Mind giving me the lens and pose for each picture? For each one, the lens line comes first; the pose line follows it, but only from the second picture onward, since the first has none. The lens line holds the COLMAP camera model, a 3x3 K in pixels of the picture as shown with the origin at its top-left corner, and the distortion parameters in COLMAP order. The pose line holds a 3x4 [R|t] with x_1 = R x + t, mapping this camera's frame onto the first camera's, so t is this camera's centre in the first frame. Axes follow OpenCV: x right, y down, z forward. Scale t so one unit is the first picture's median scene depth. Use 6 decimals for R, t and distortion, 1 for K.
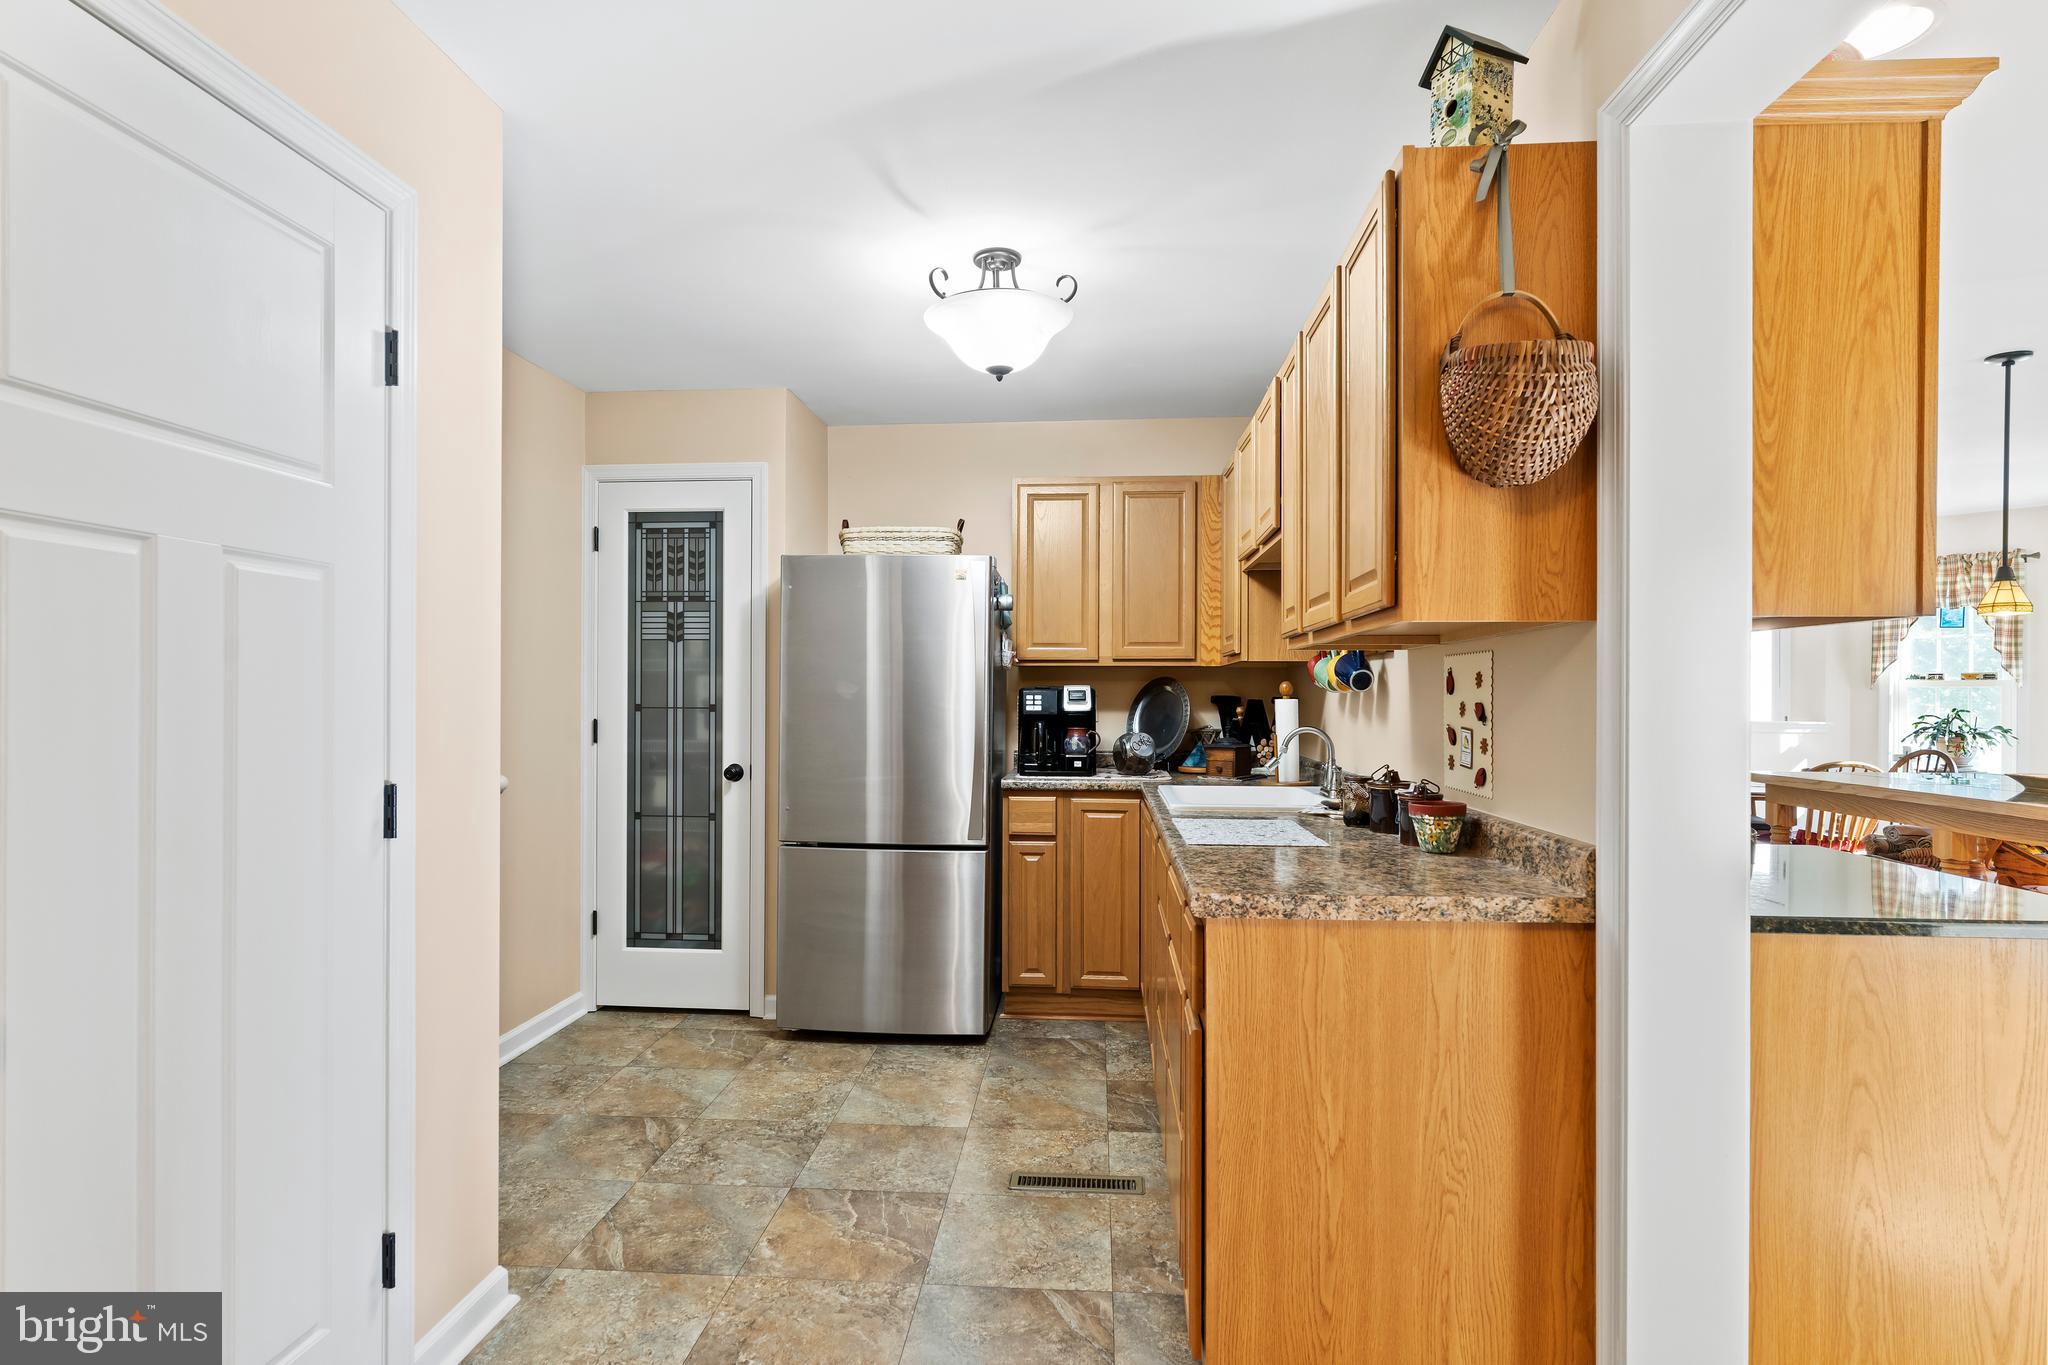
lens RADIAL K [[1060.3, 0, 1015.3], [0, 1060.3, 698.8], [0, 0, 1]] dist [-0.012466, 0.006481]
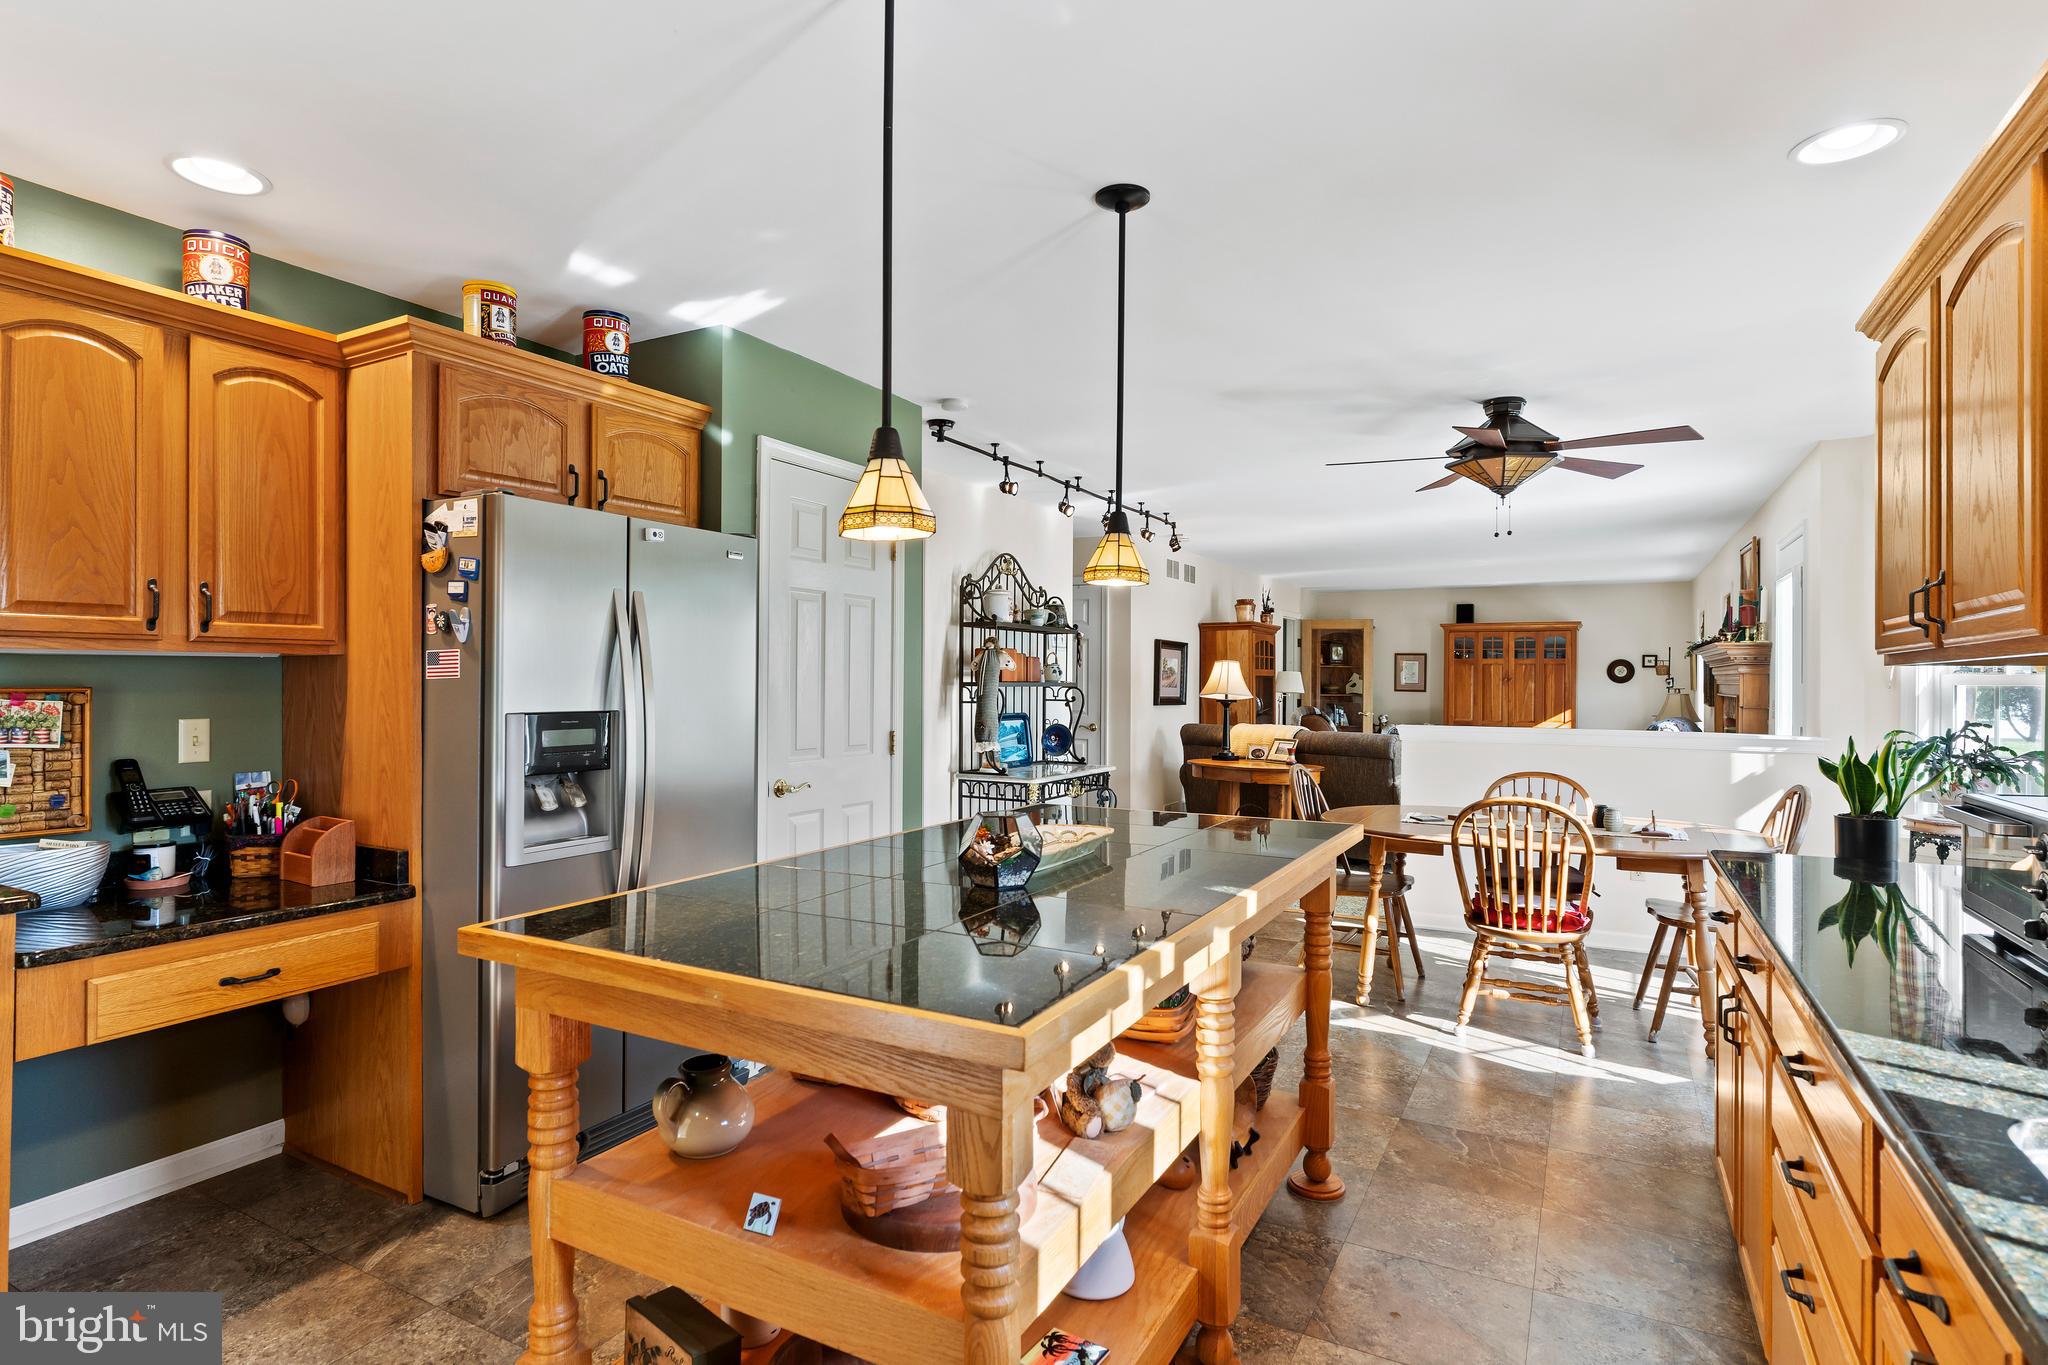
lens RADIAL K [[1060.3, 0, 1013.7], [0, 1060.3, 687.5], [0, 0, 1]] dist [-0.012466, 0.006481]
pose [[0.906944, 0.004486, -0.421228, 0.644183], [-0.004215, 0.999990, 0.001574, -0.008902], [0.421231, 0.000347, 0.906953, 0.204434]]
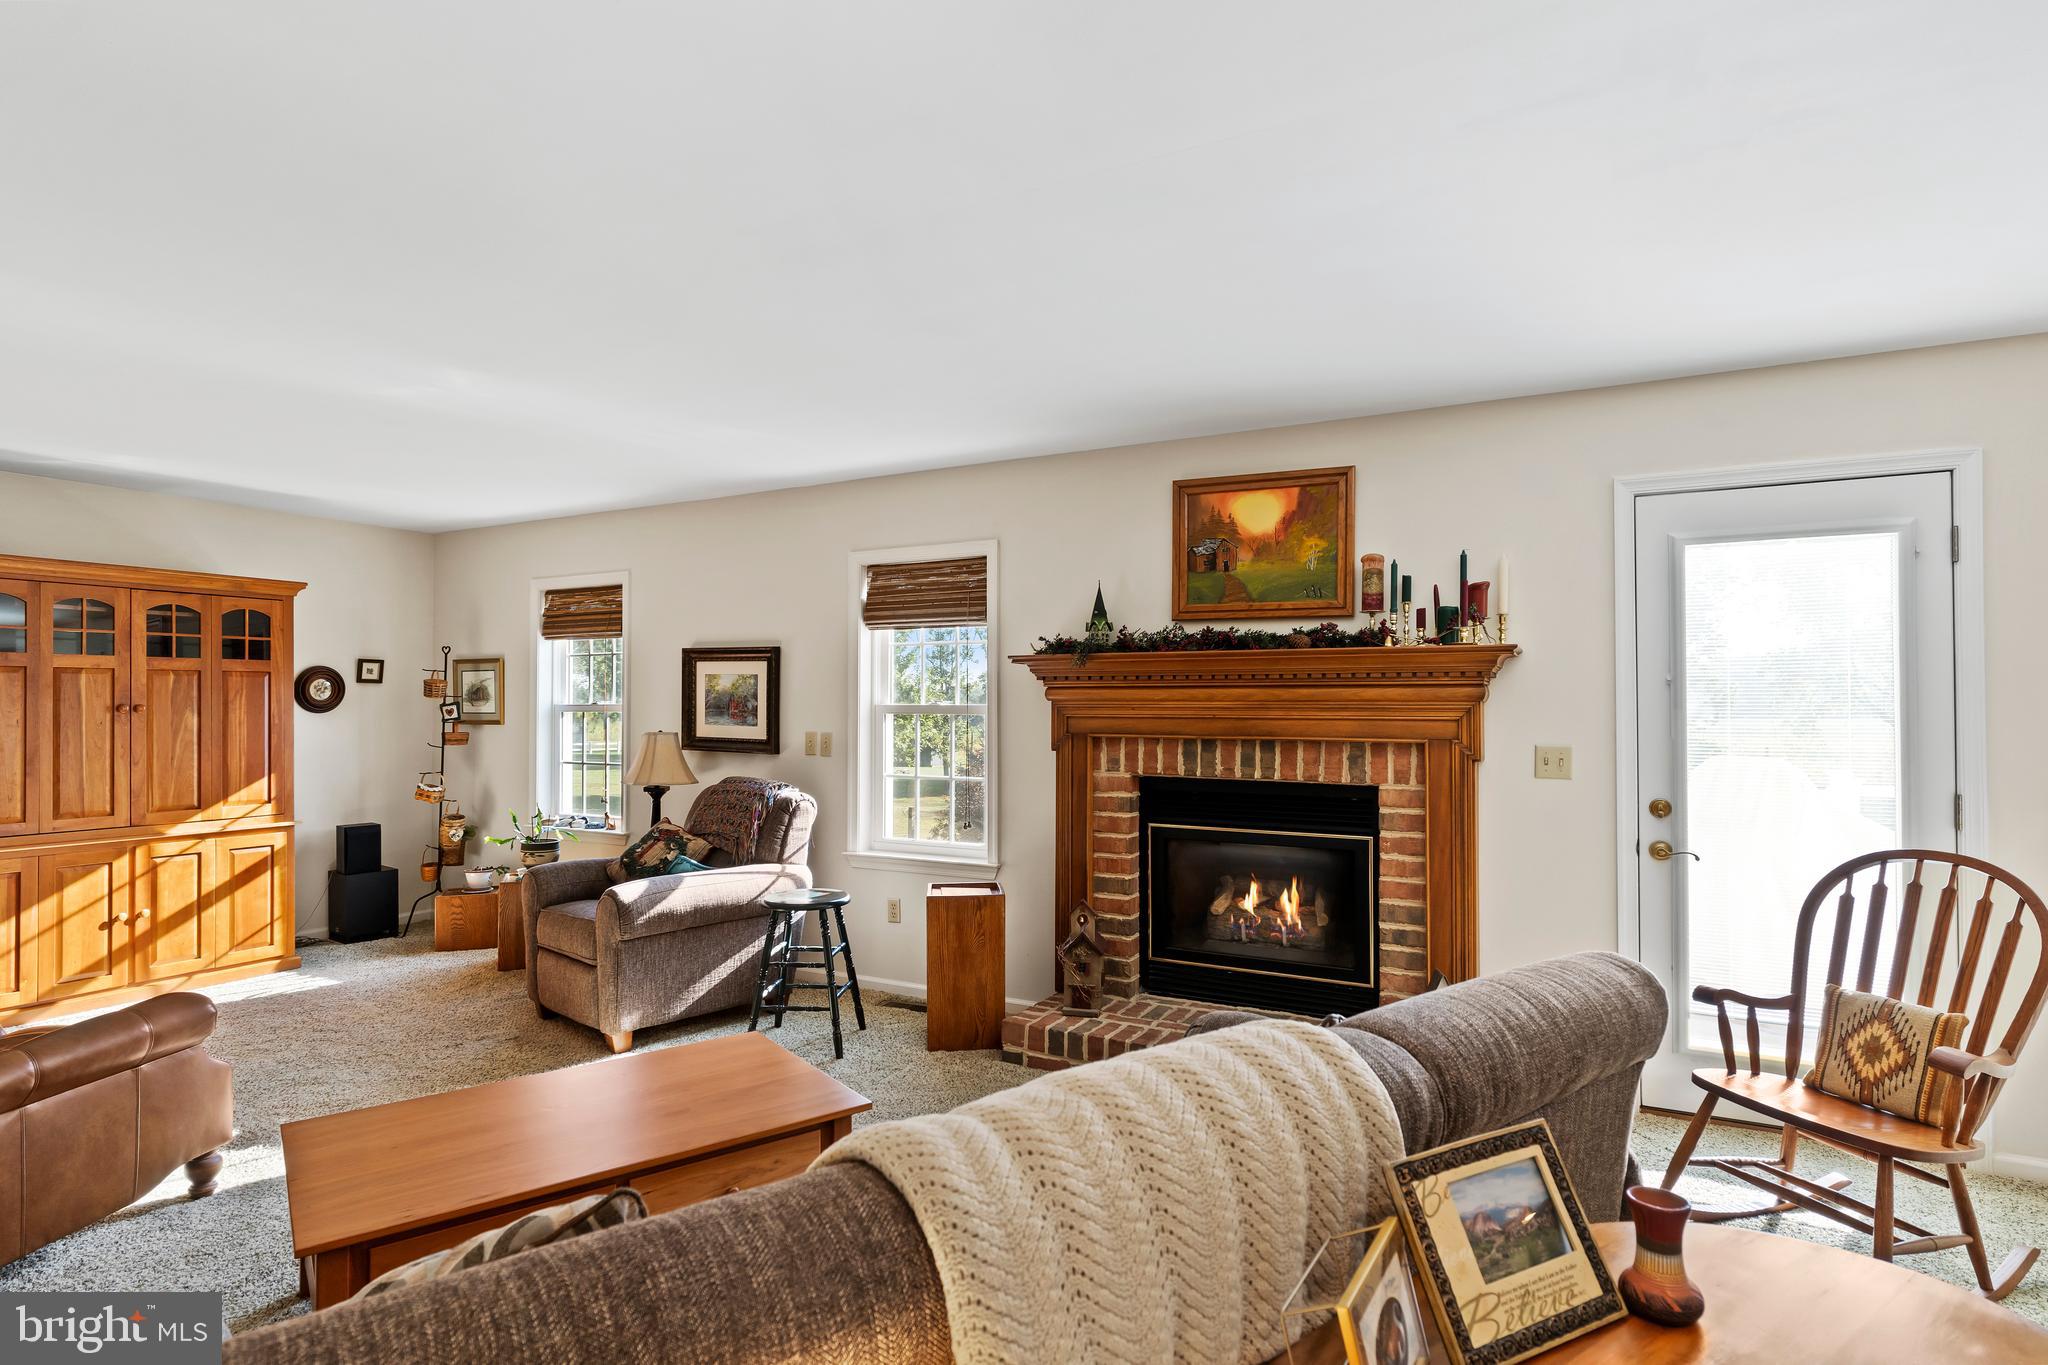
lens RADIAL K [[1060.3, 0, 996.4], [0, 1060.3, 678.1], [0, 0, 1]] dist [-0.012466, 0.006481]
pose [[0.422738, 0.012761, 0.906162, 0.243557], [0.007616, 0.999816, -0.017633, -0.026879], [-0.906220, 0.014356, 0.422563, 1.345750]]
